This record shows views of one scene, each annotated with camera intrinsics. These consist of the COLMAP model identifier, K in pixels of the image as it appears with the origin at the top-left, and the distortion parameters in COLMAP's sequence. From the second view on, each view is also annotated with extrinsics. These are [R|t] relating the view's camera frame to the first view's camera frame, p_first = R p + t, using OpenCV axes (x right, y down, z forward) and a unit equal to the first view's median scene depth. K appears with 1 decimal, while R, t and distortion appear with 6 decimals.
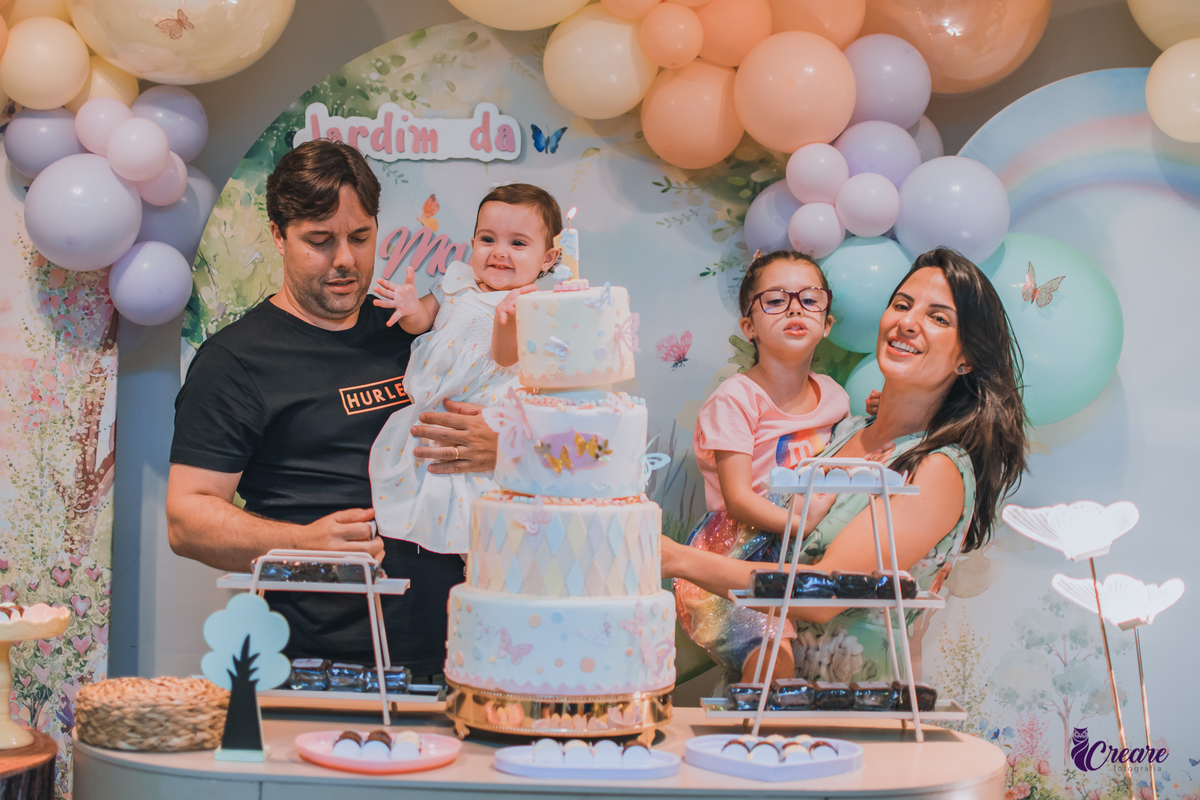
lens RADIAL K [[1912.4, 0, 600.0], [0, 1912.4, 400.0], [0, 0, 1]] dist [-0.153701, 0.034304]
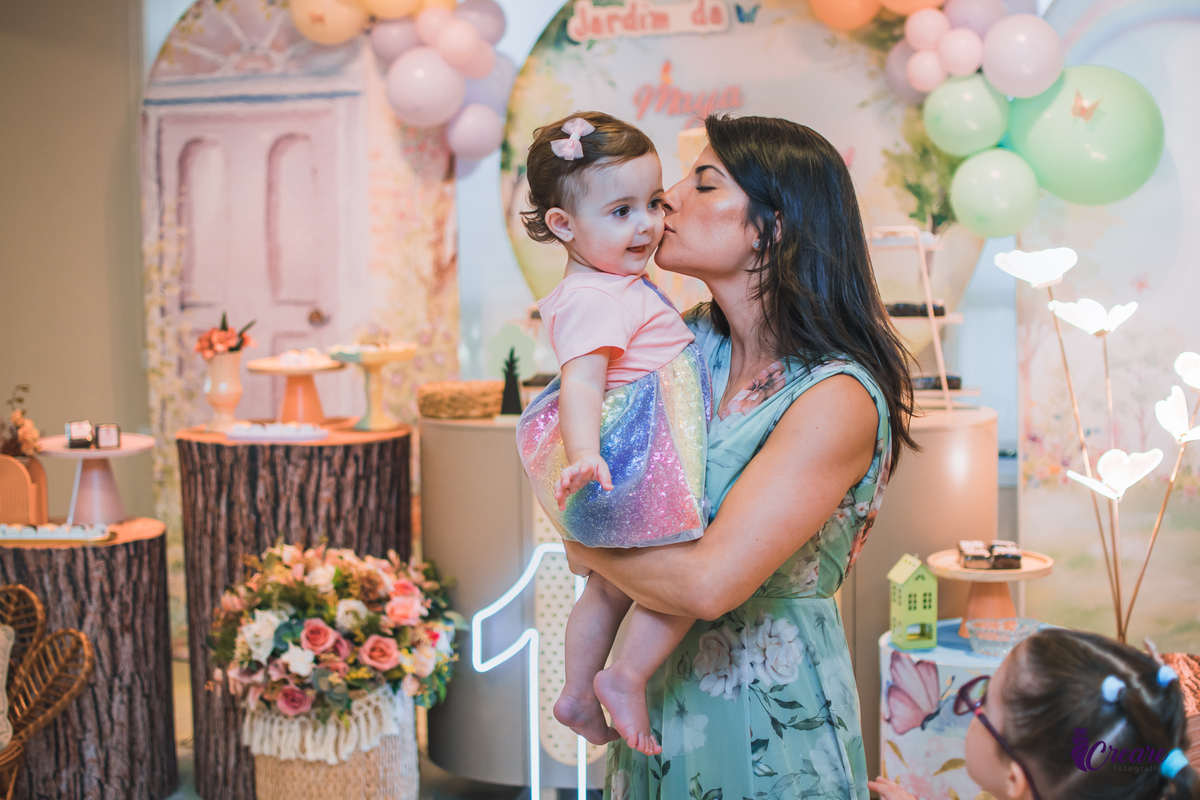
lens RADIAL K [[1912.4, 0, 600.0], [0, 1912.4, 400.0], [0, 0, 1]] dist [-0.153701, 0.034304]
pose [[0.976202, -0.025807, -0.215323, 0.171930], [0.046524, 0.994699, 0.091705, 0.012520], [0.211815, -0.099541, 0.972227, -0.431235]]
